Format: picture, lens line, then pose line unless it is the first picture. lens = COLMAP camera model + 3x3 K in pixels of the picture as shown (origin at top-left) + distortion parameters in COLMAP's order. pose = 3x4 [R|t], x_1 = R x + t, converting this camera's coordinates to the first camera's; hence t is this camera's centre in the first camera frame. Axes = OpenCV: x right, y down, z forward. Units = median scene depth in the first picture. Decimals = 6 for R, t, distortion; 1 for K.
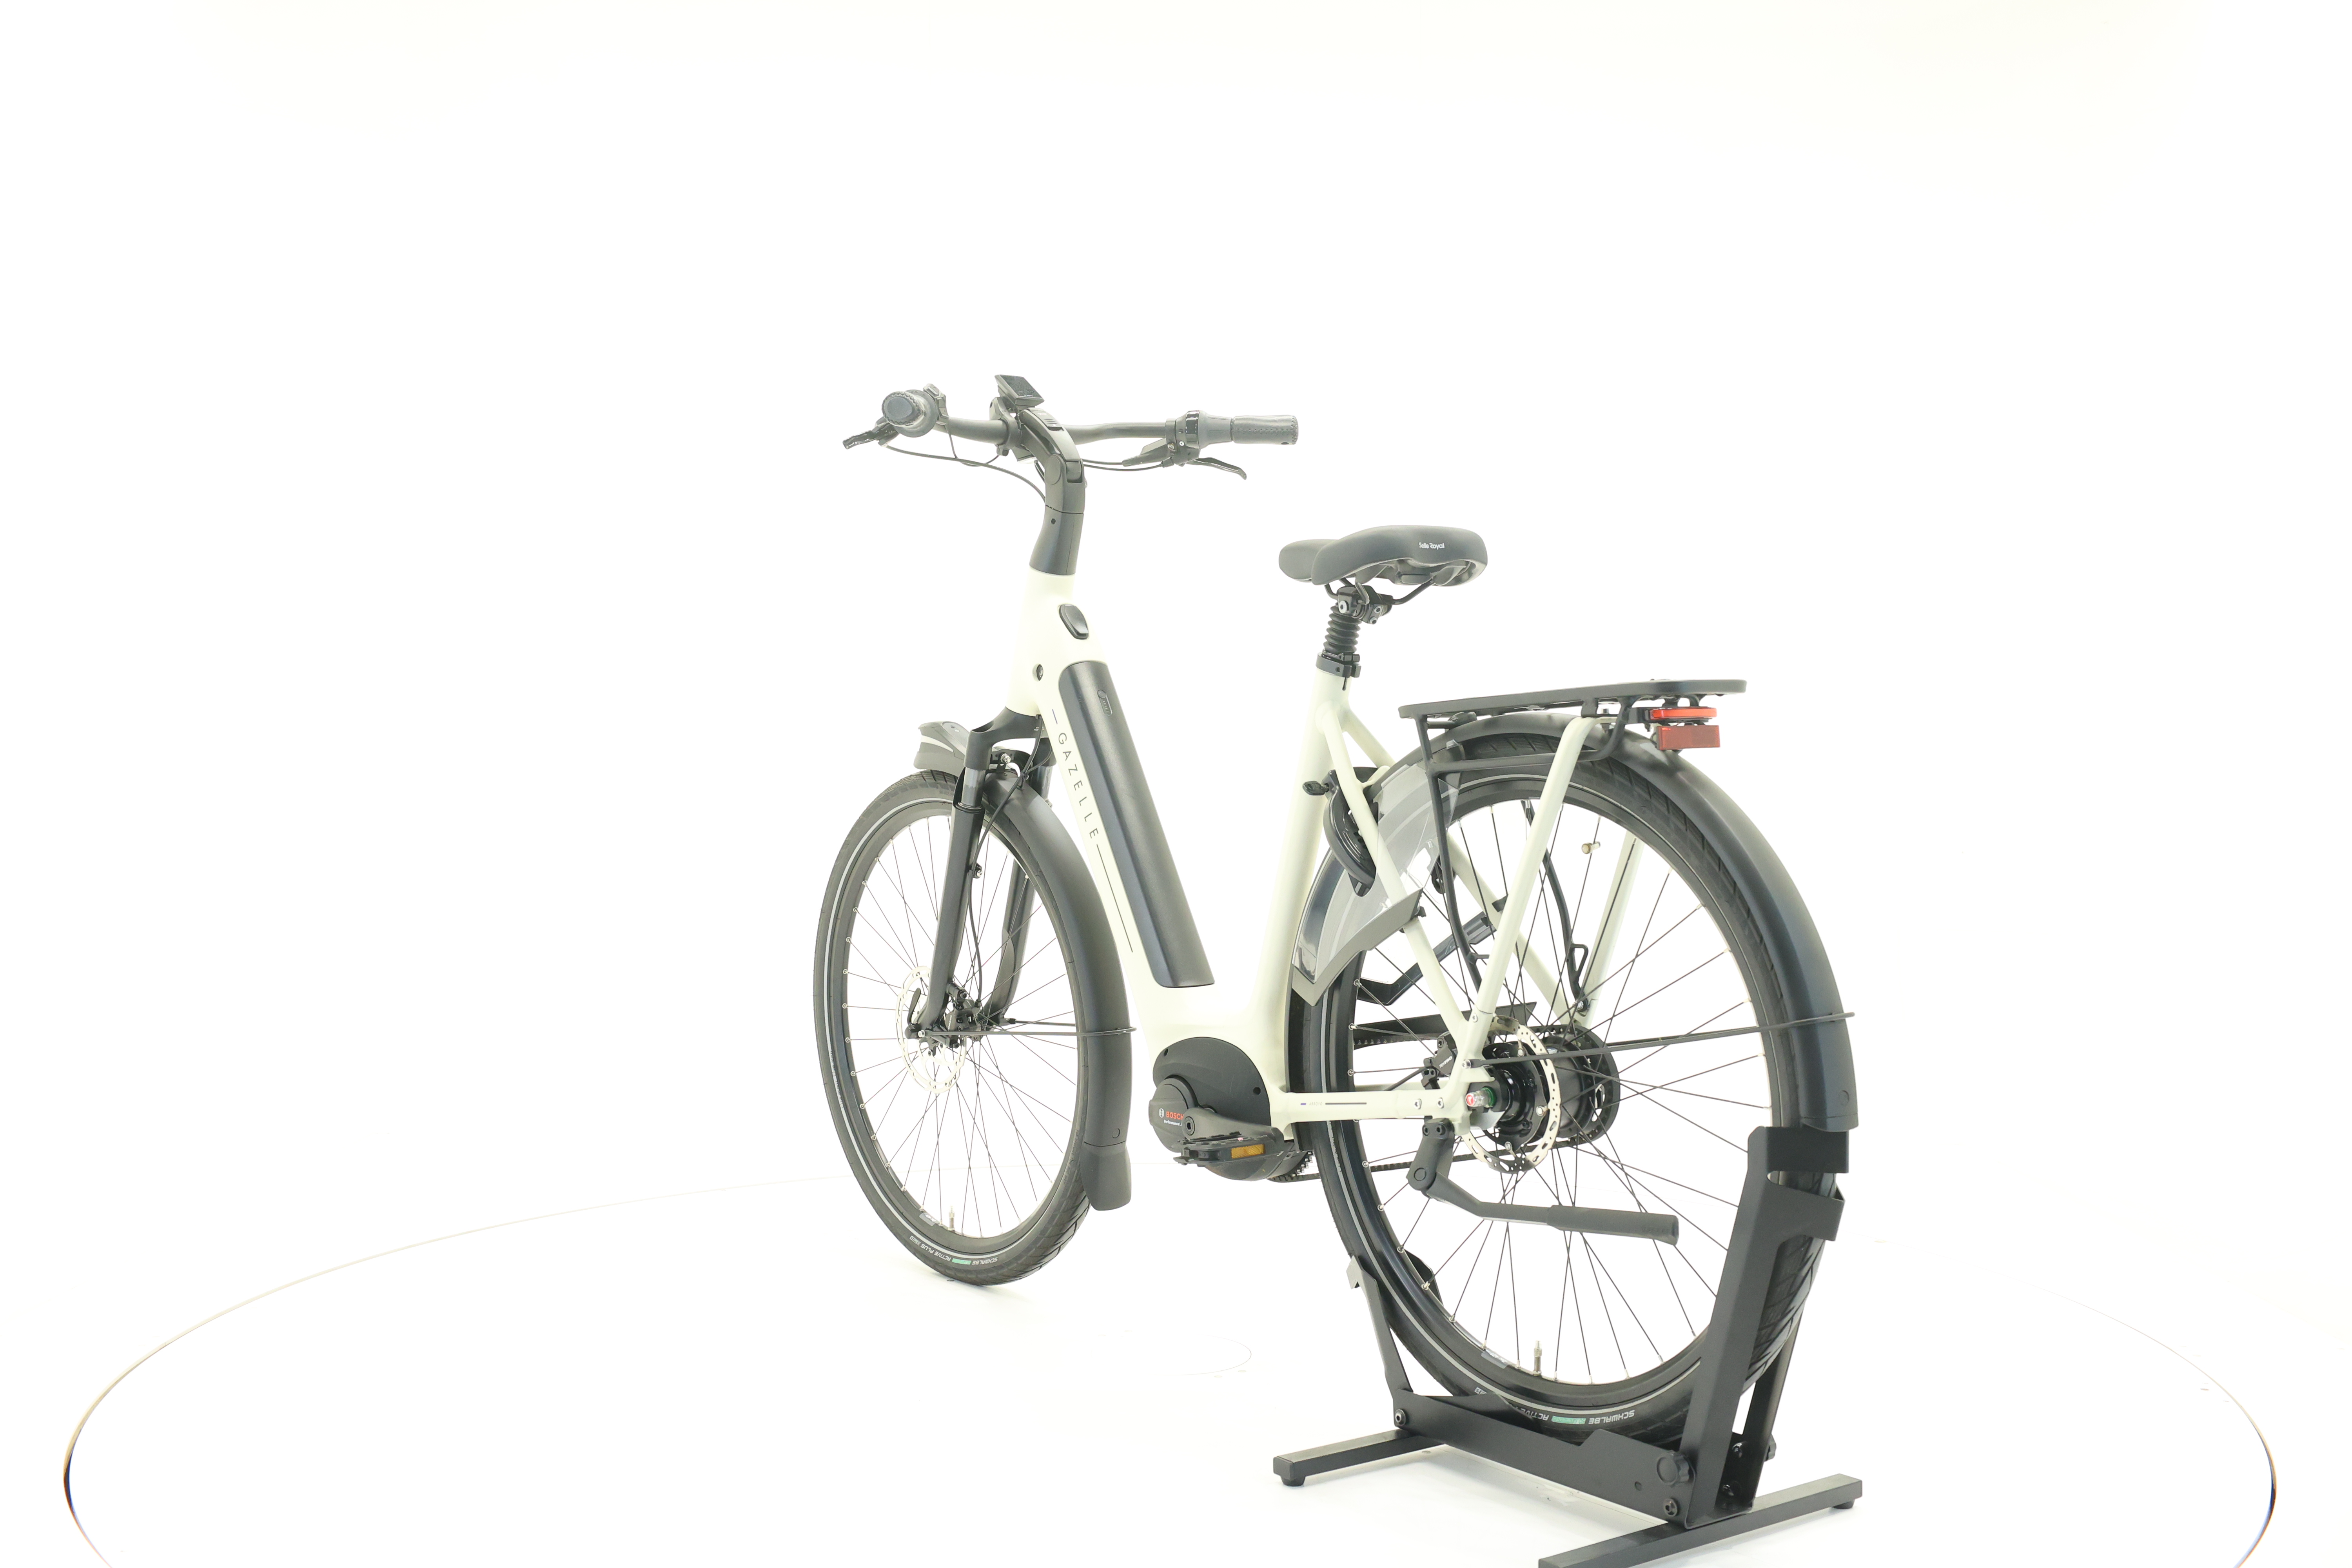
lens RADIAL K [[2384.1, 0, 1176.0], [0, 2384.1, 784.0], [0, 0, 1]] dist [-0.009601, 0.006640]
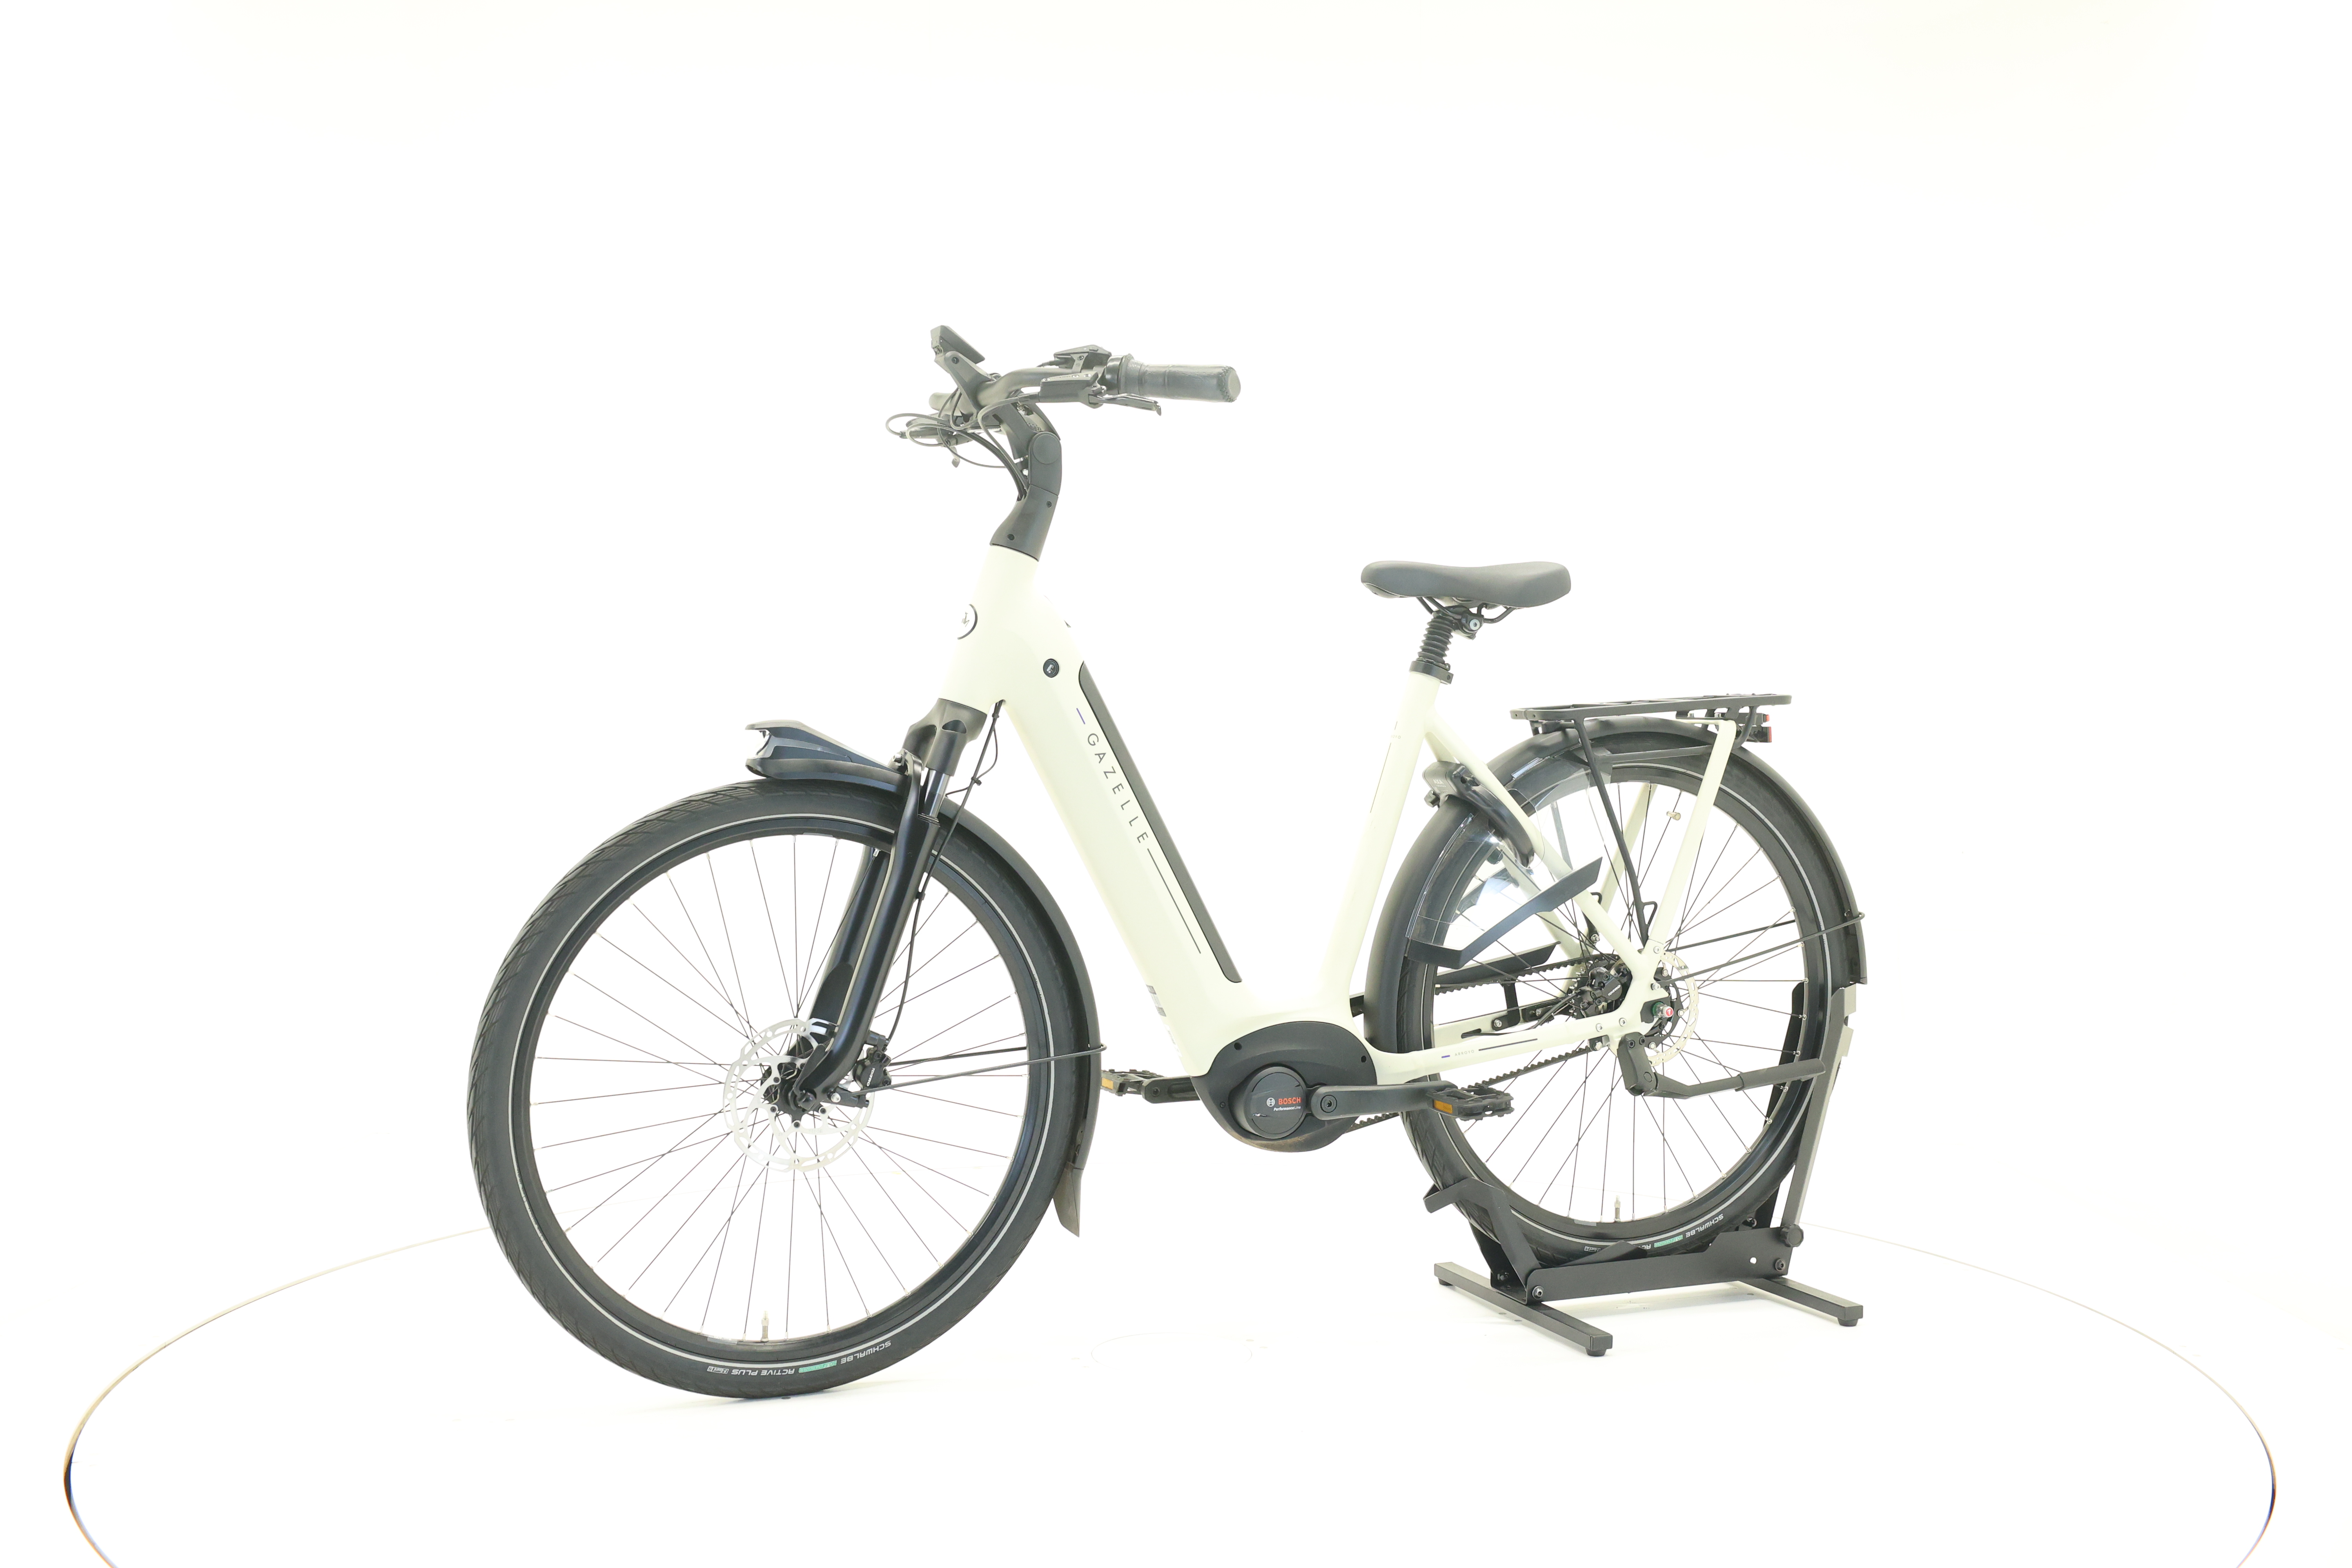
lens RADIAL K [[2384.1, 0, 1176.0], [0, 2384.1, 784.0], [0, 0, 1]] dist [-0.009601, 0.006640]
pose [[0.244776, -0.025028, 0.969257, -1.077770], [0.021736, 0.999557, 0.020321, -0.022660], [-0.969336, 0.016094, 0.245211, 0.836563]]
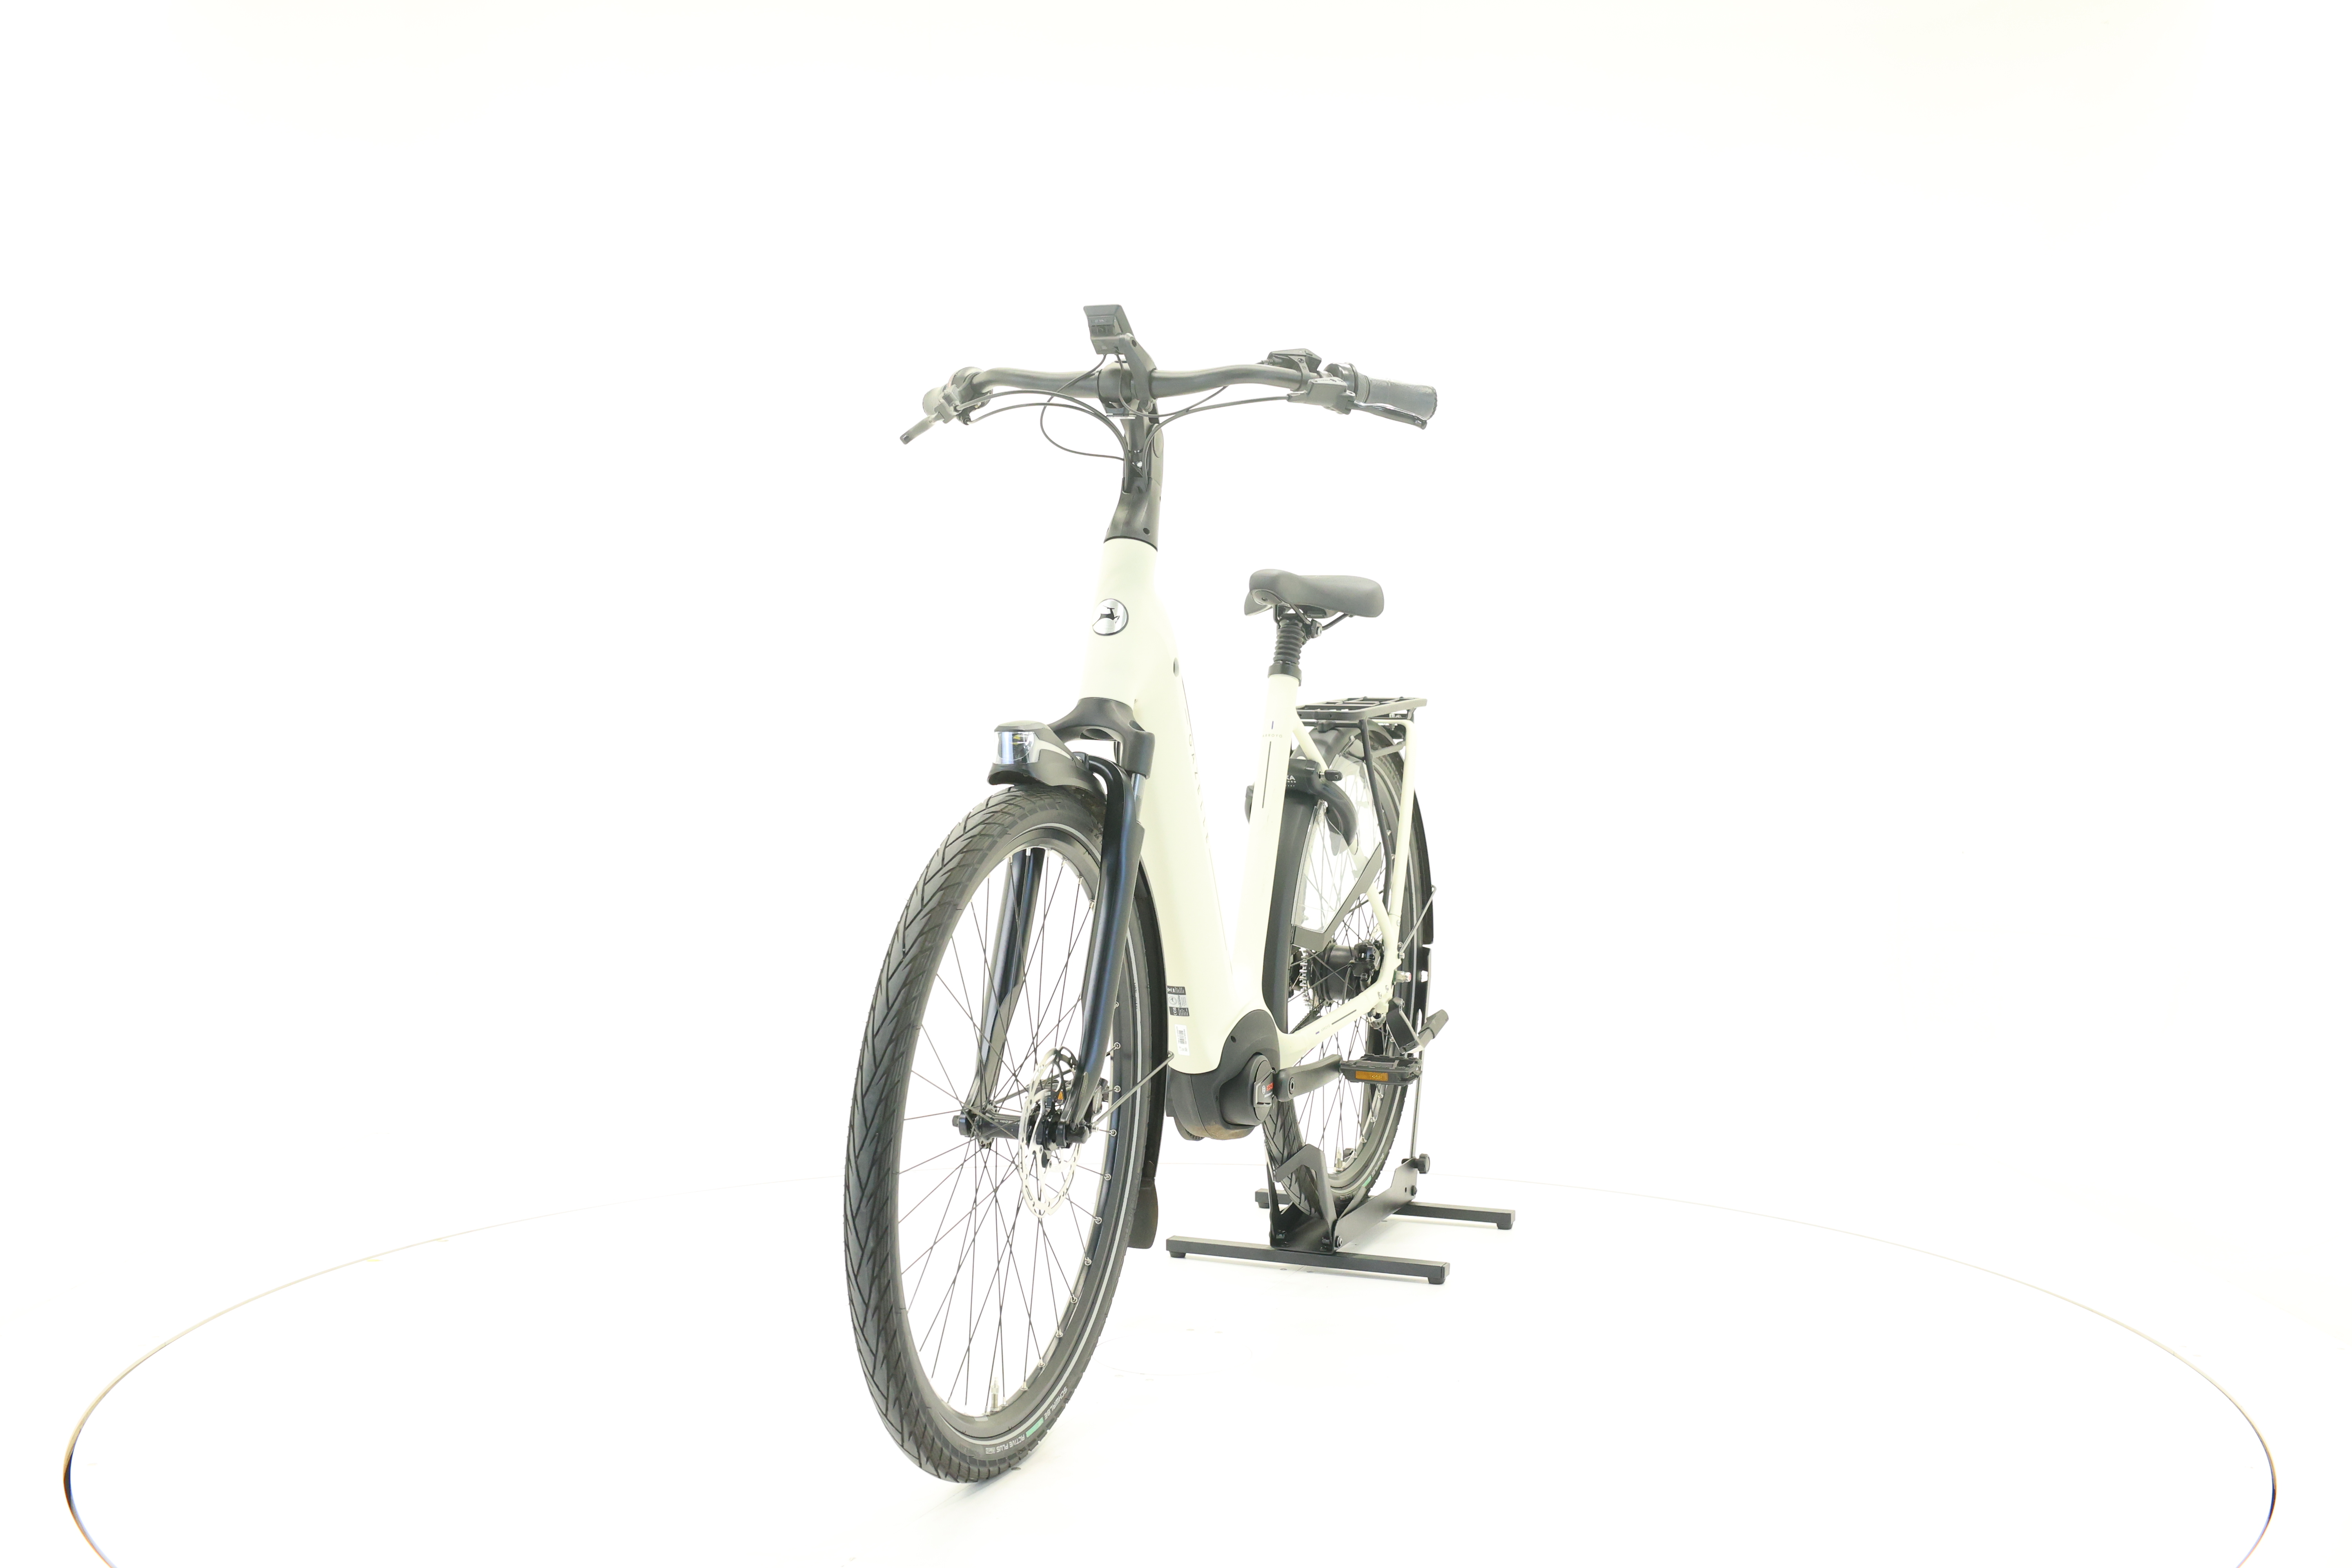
lens RADIAL K [[2384.1, 0, 1176.0], [0, 2384.1, 784.0], [0, 0, 1]] dist [-0.009601, 0.006640]
pose [[-0.523537, -0.027288, 0.851566, -0.946795], [0.015202, 0.999029, 0.041360, -0.045971], [-0.851867, 0.034598, -0.522614, 1.689253]]
